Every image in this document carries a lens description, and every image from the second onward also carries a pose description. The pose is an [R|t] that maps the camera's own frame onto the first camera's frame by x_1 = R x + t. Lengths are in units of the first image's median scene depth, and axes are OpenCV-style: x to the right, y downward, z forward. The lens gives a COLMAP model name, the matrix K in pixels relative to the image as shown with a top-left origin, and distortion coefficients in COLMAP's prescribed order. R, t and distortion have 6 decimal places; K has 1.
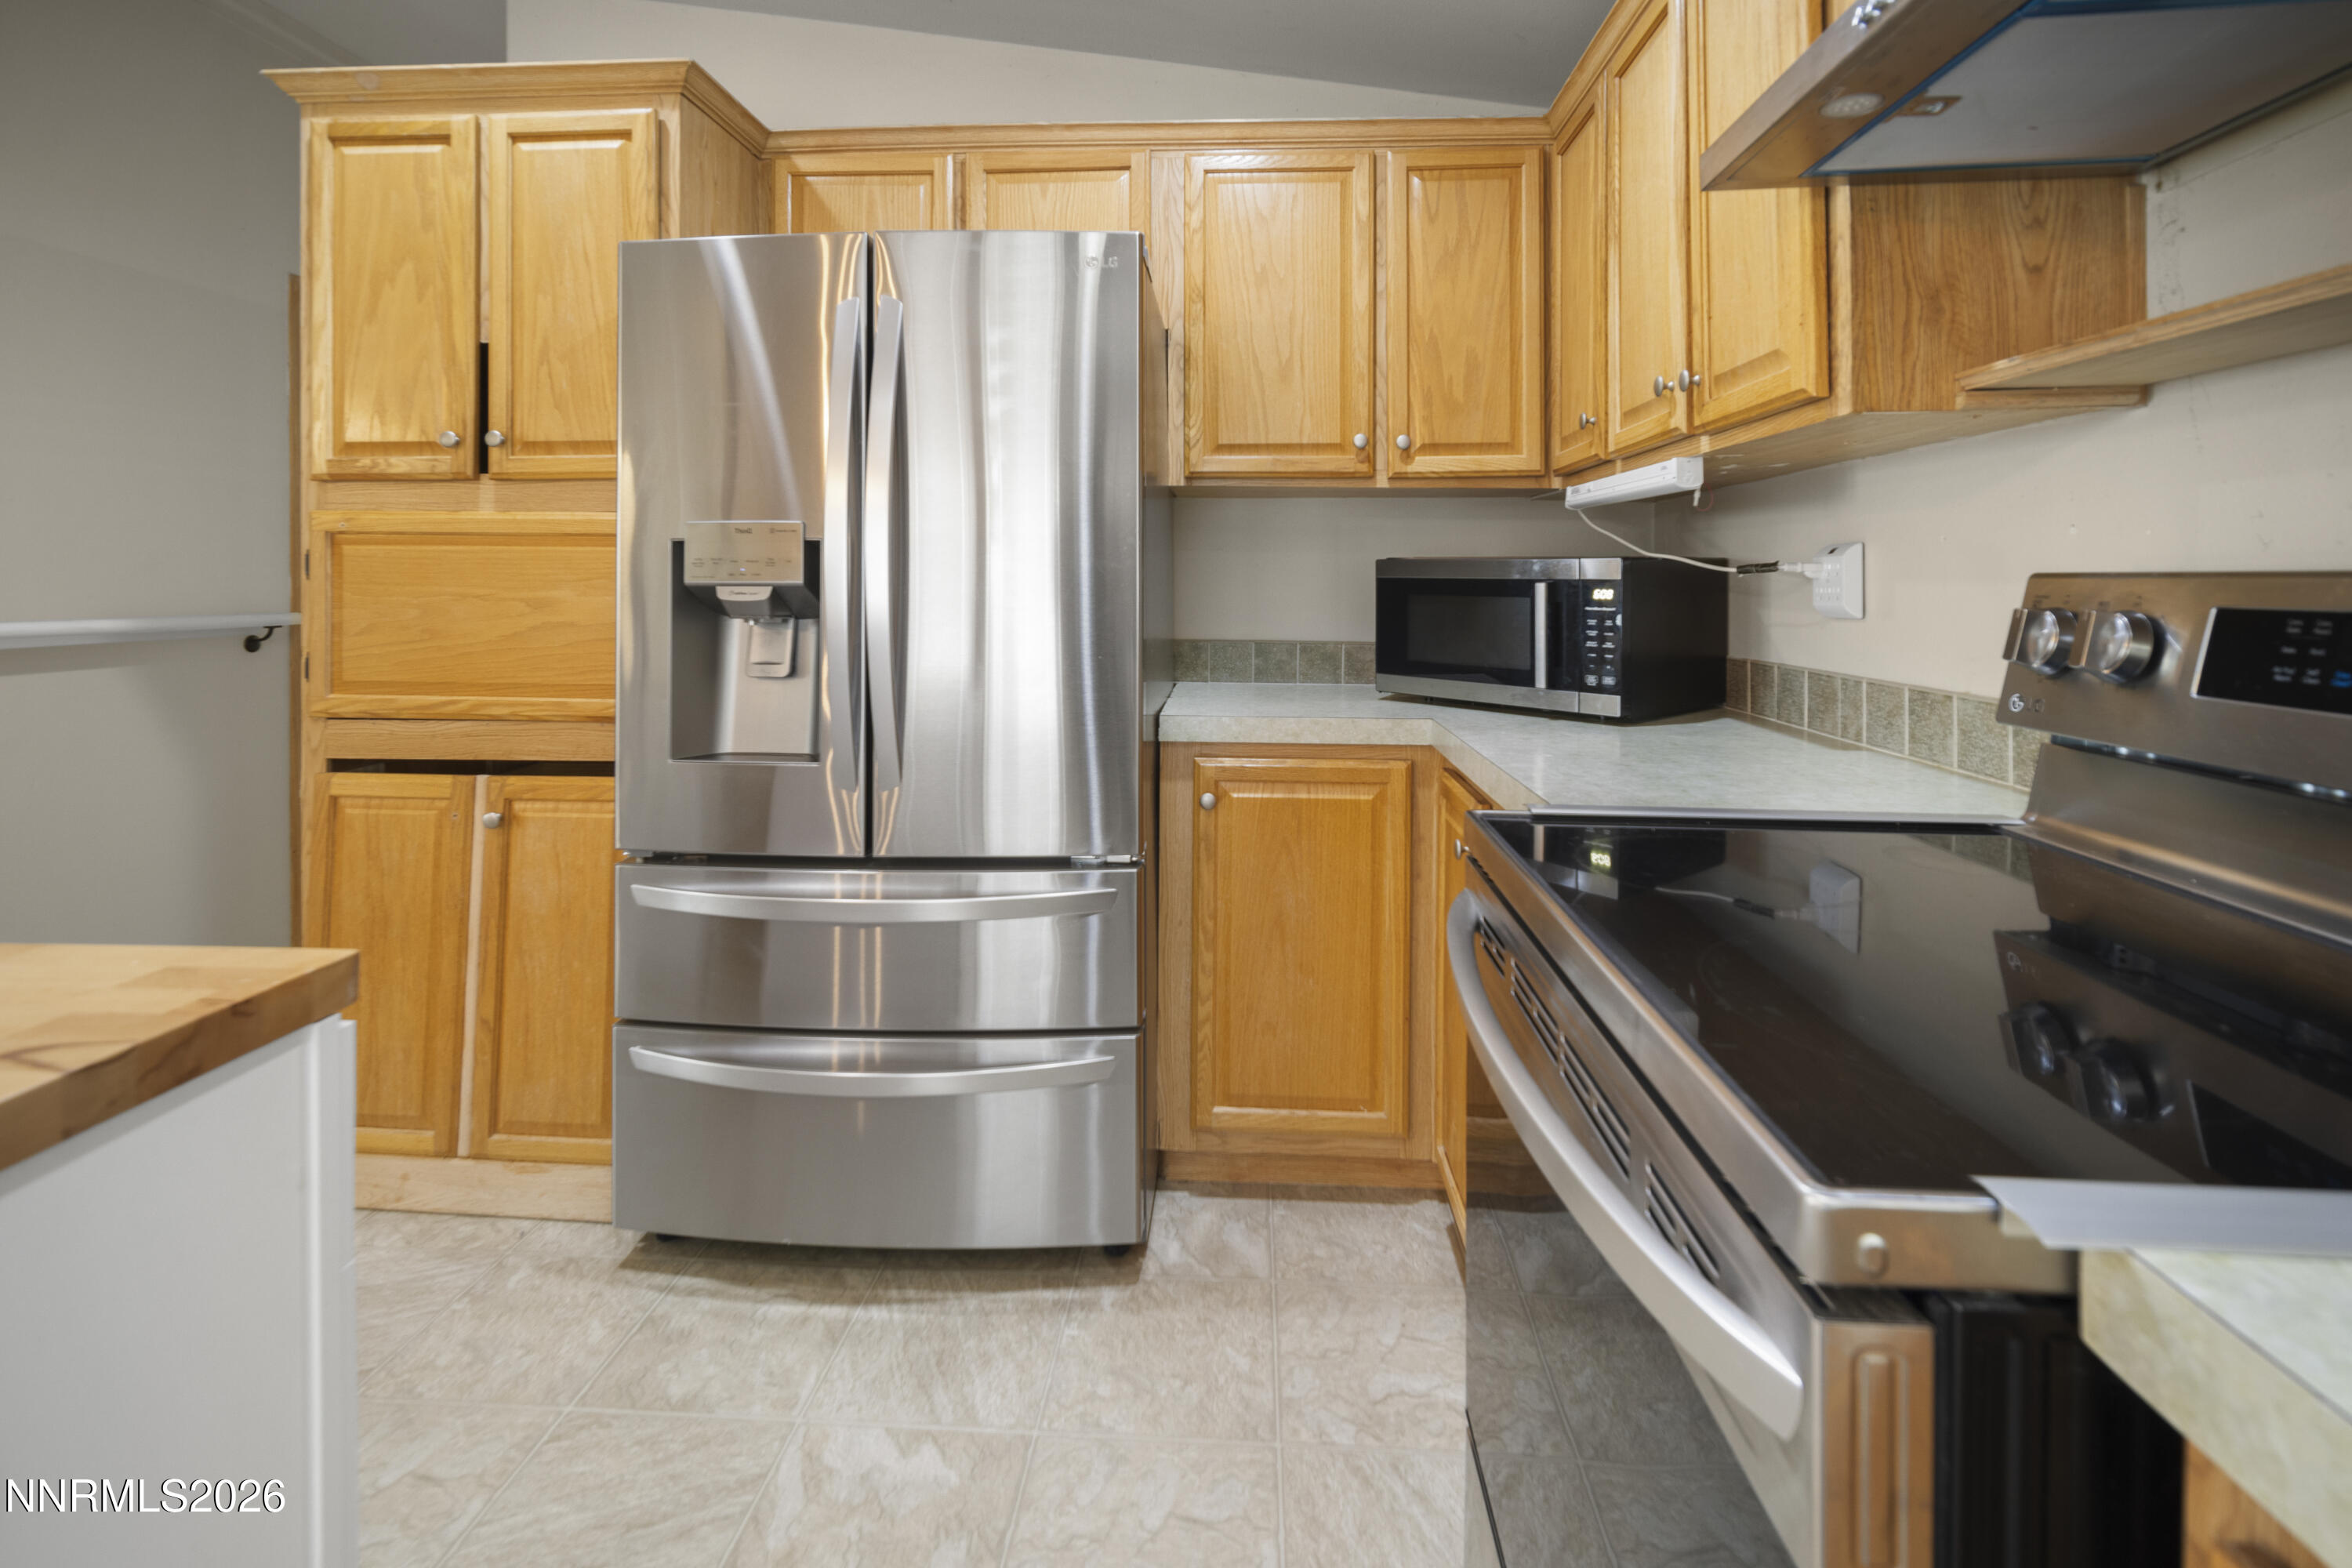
lens RADIAL K [[1066.6, 0, 1181.4], [0, 1066.6, 578.1], [0, 0, 1]] dist [-0.002073, -0.000219]
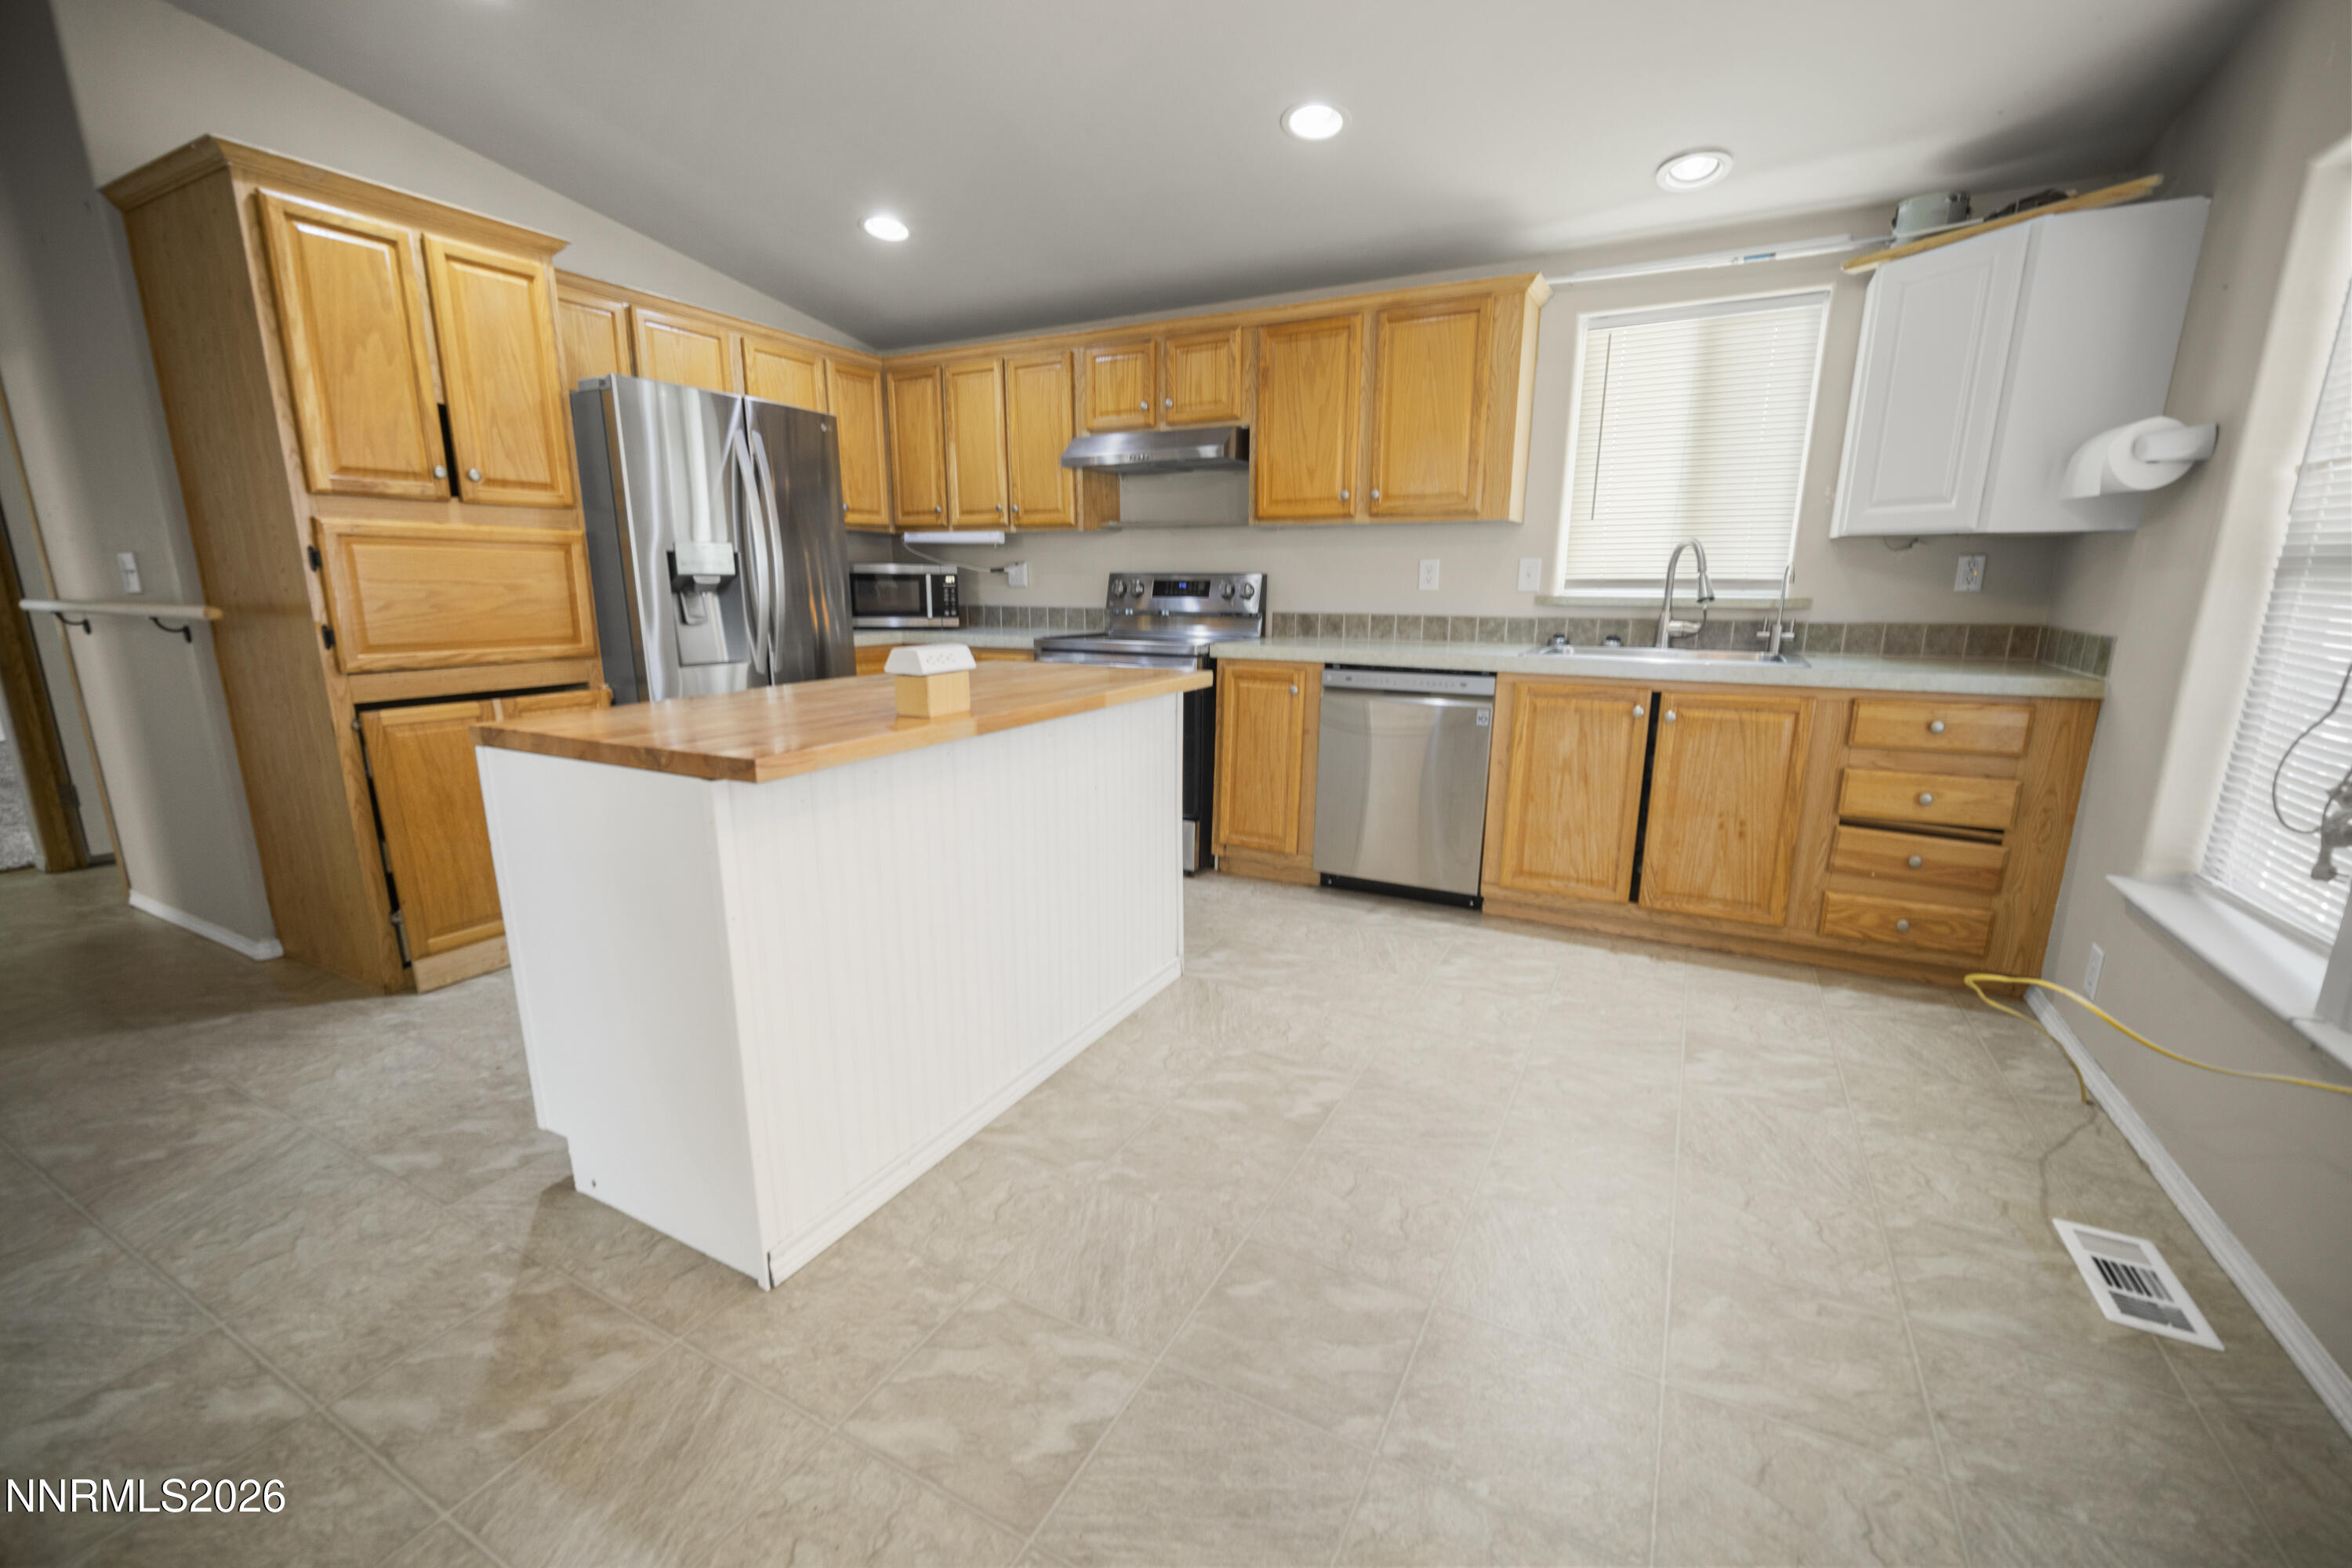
lens RADIAL K [[960.5, 0, 1175.3], [0, 960.5, 793.7], [0, 0, 1]] dist [-0.002327, -0.000323]
pose [[0.415922, -0.199468, 0.887255, -1.524728], [-0.003691, 0.975270, 0.220986, 0.005006], [-0.909393, -0.095187, 0.404900, -0.494256]]
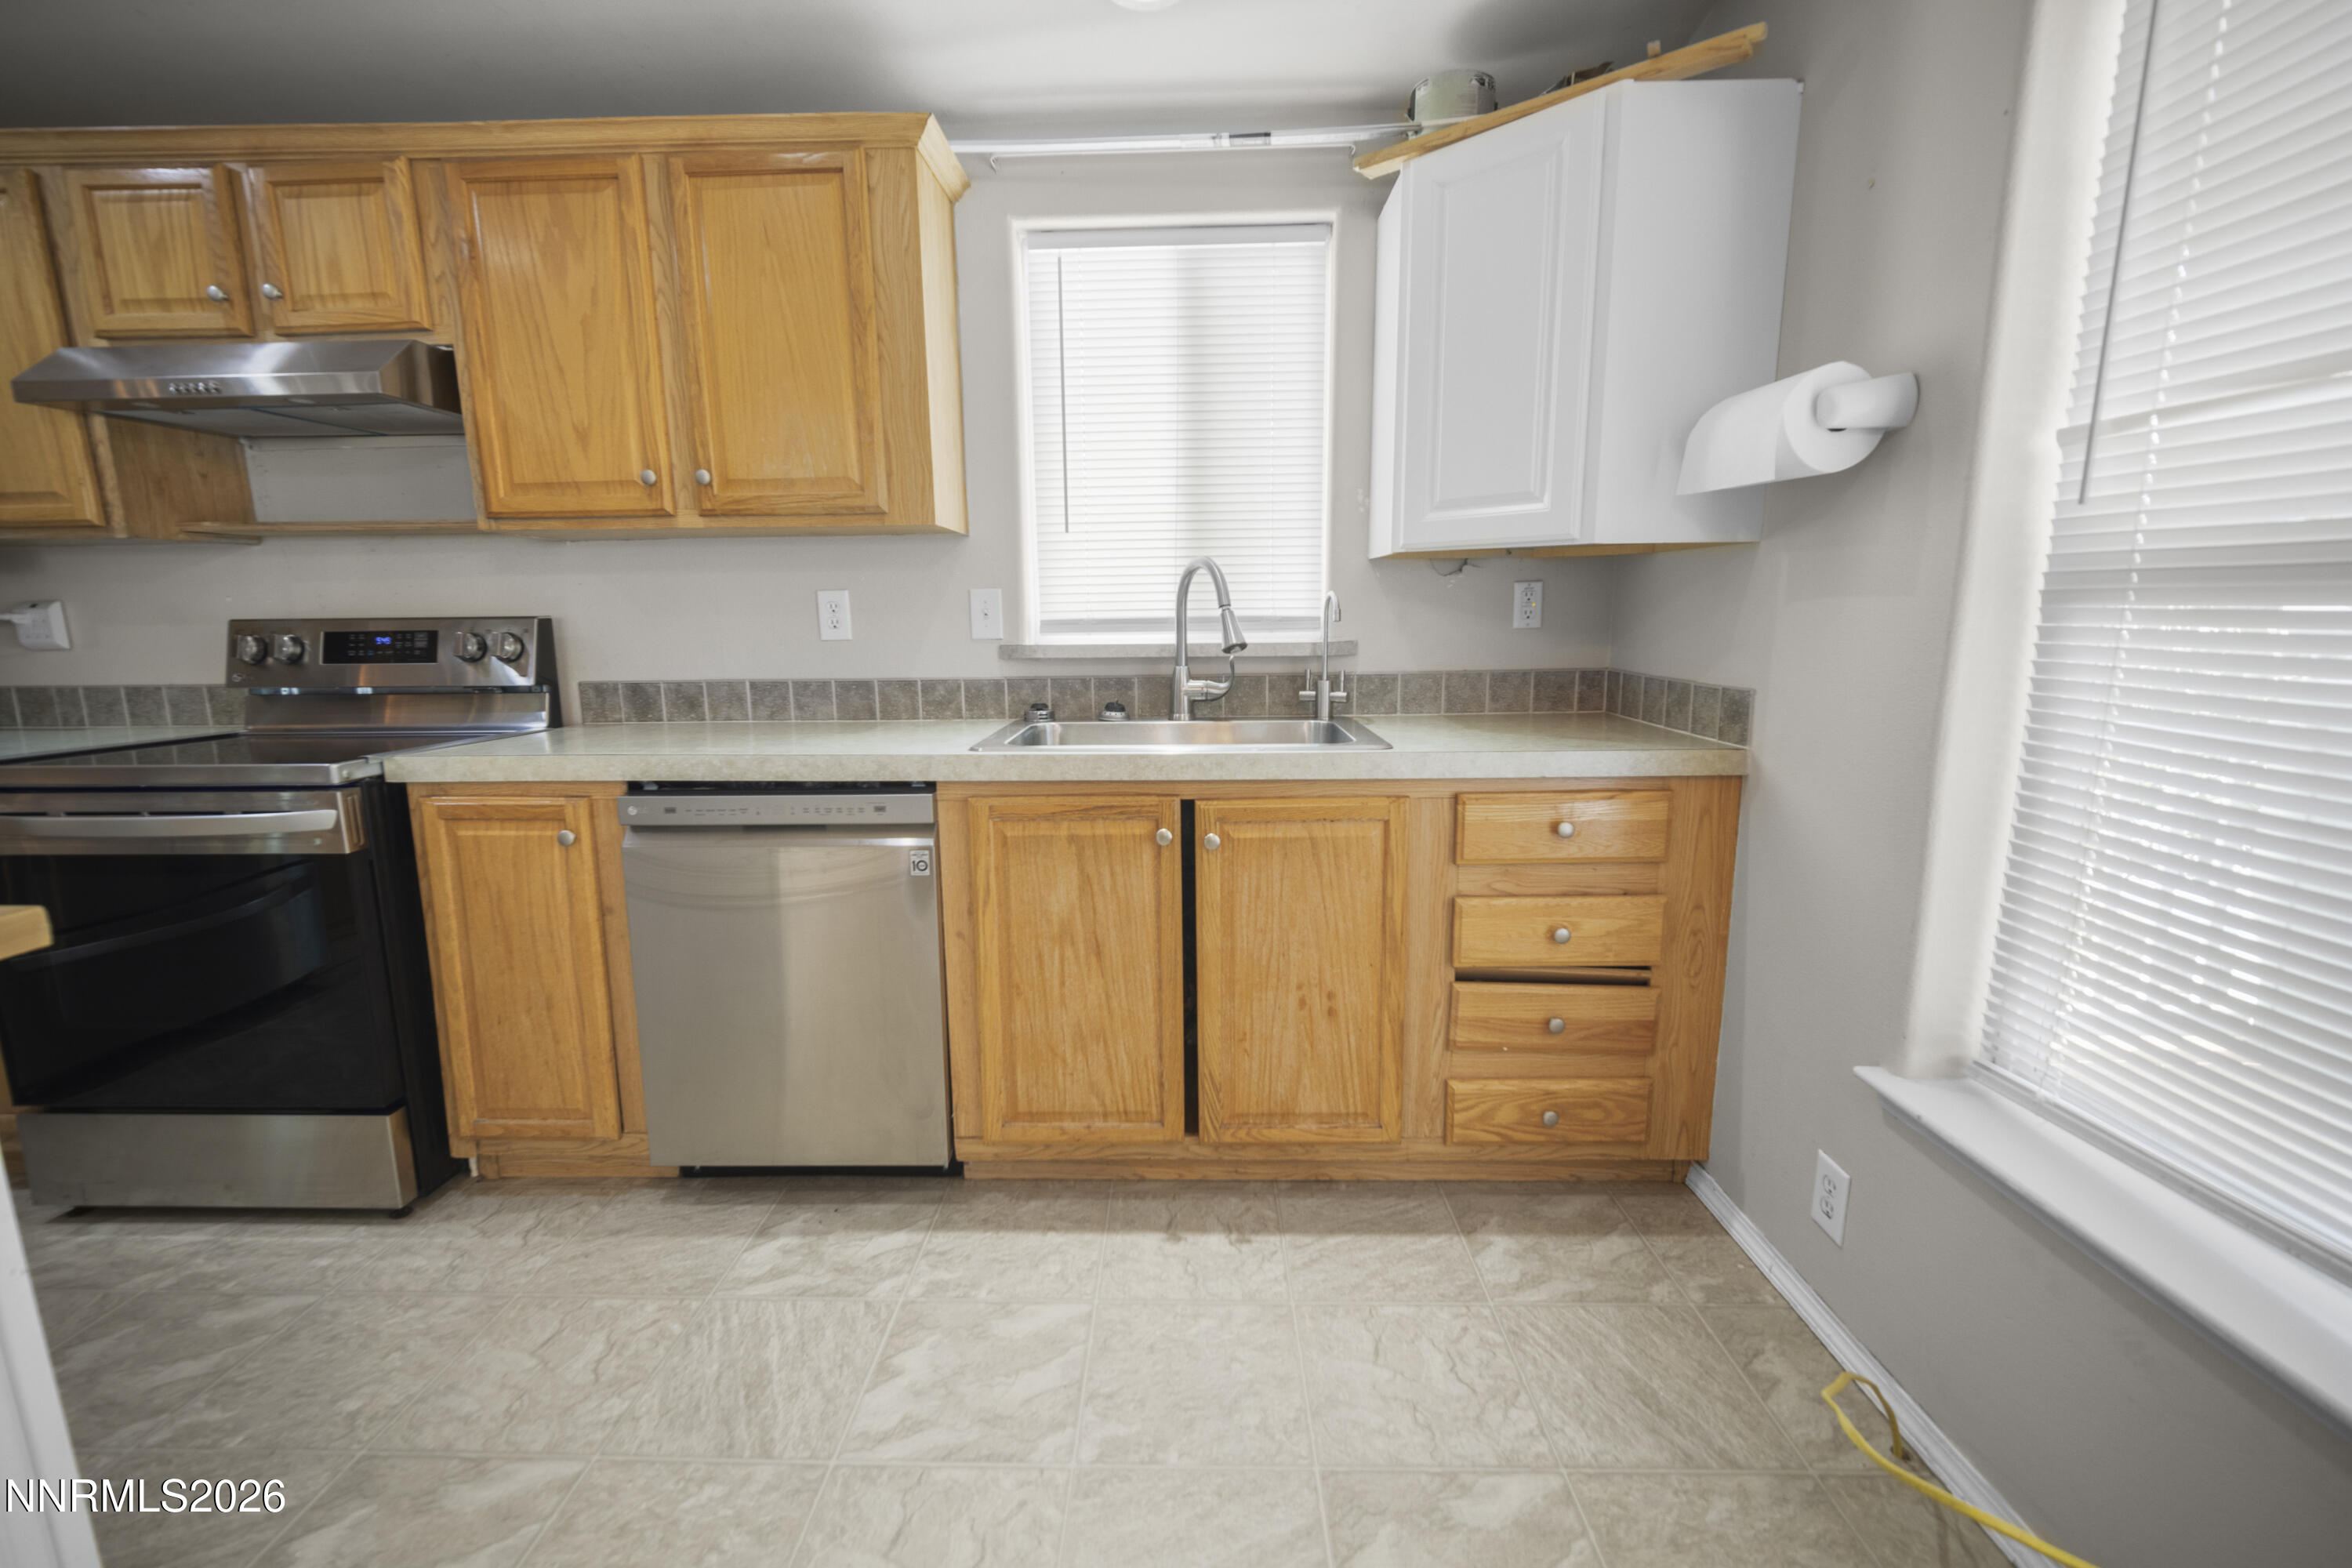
lens RADIAL K [[960.5, 0, 1175.3], [0, 960.5, 793.7], [0, 0, 1]] dist [-0.002327, -0.000323]
pose [[-0.051259, -0.181941, 0.981973, -0.768178], [0.009201, 0.983137, 0.182637, 0.003658], [-0.998643, 0.018397, -0.048721, -0.499351]]
